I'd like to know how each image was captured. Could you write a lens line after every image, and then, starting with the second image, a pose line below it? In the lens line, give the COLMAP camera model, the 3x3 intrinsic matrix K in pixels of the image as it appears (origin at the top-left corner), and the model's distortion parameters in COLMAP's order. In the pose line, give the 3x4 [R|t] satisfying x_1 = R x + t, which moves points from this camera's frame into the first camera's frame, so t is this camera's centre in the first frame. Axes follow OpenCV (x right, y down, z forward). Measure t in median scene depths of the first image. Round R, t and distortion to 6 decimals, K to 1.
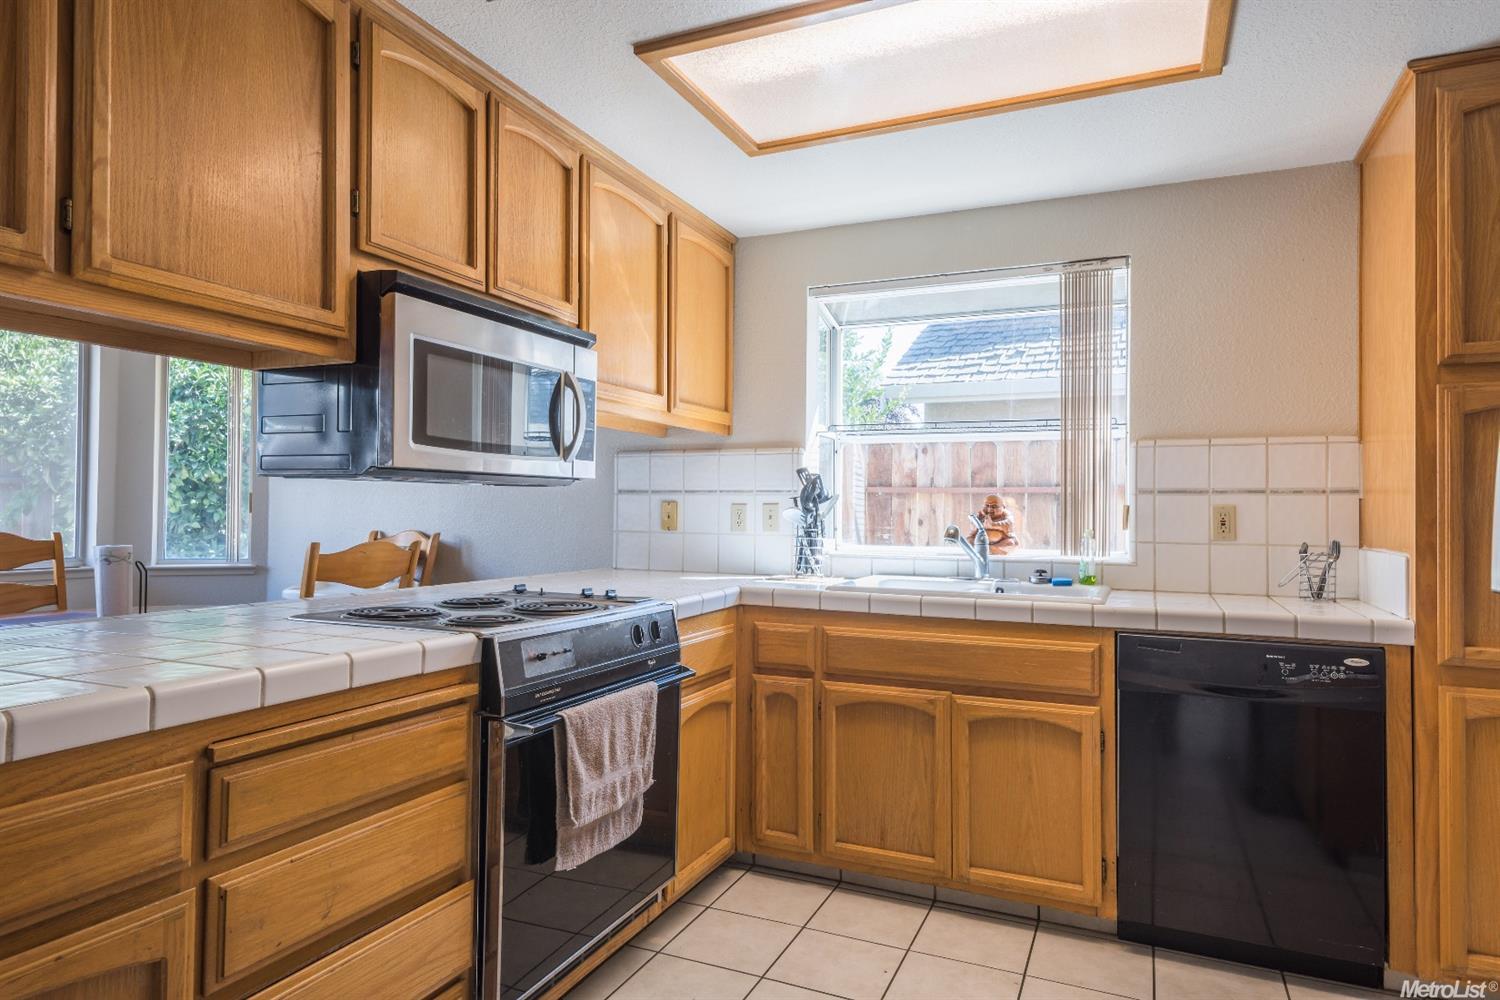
lens RADIAL K [[891.3, 0, 744.6], [0, 891.3, 493.7], [0, 0, 1]] dist [0.002127, -0.003540]
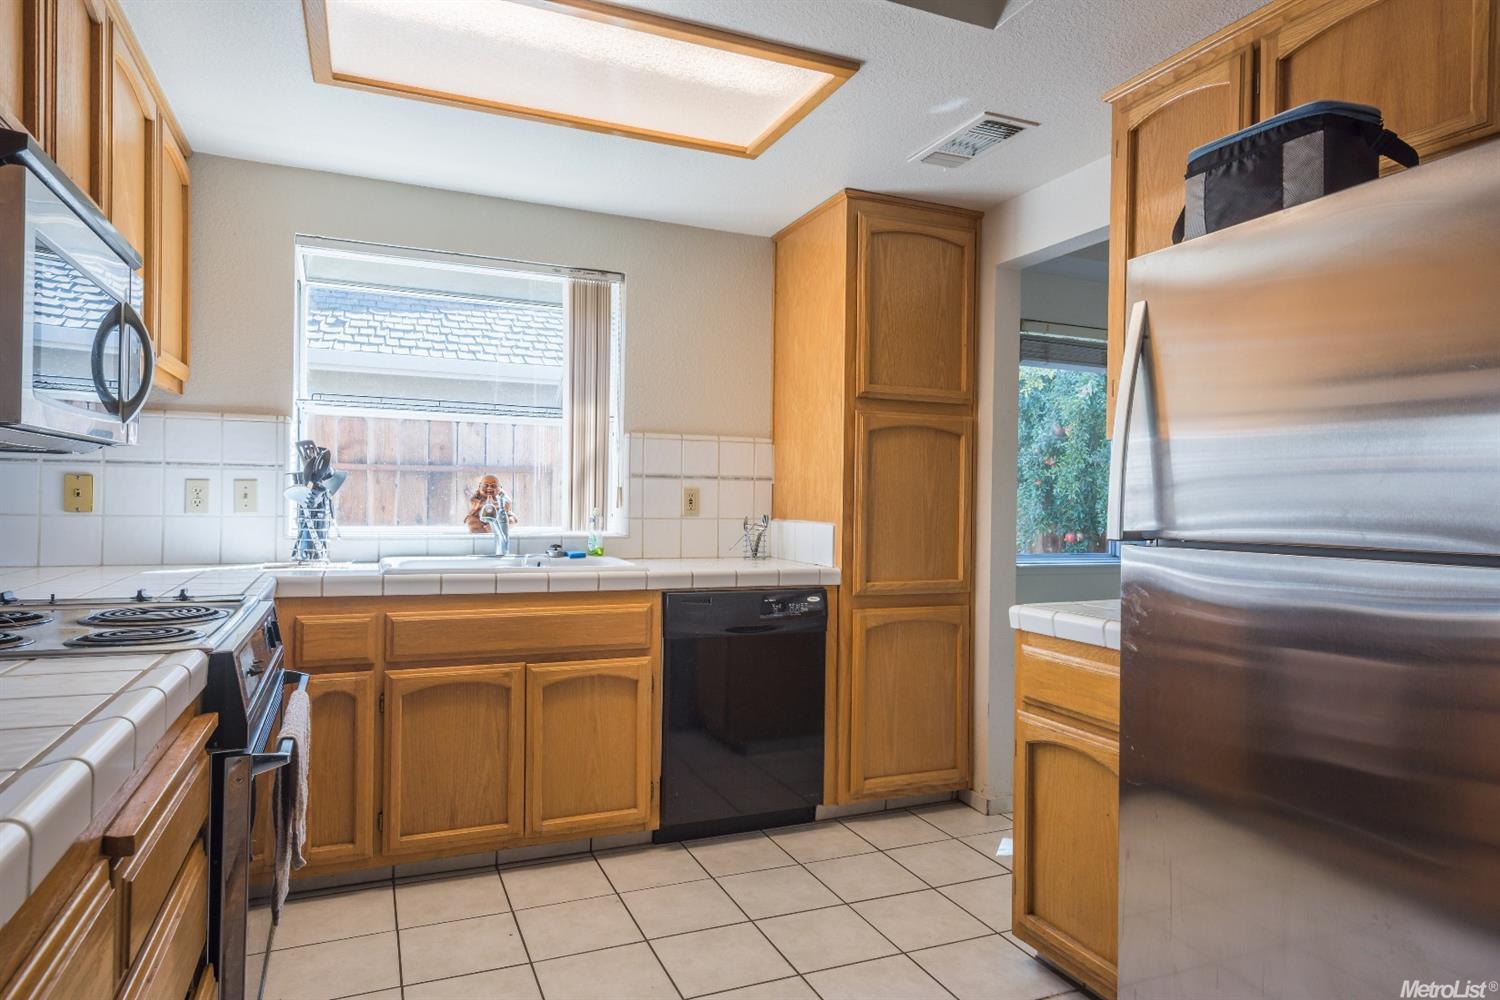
lens RADIAL K [[891.3, 0, 745.1], [0, 891.3, 494.6], [0, 0, 1]] dist [0.002127, -0.003540]
pose [[0.671151, 0.003460, 0.741313, -0.359208], [-0.024535, 0.999545, 0.017549, -0.001546], [-0.740914, -0.029966, 0.670931, 0.097199]]
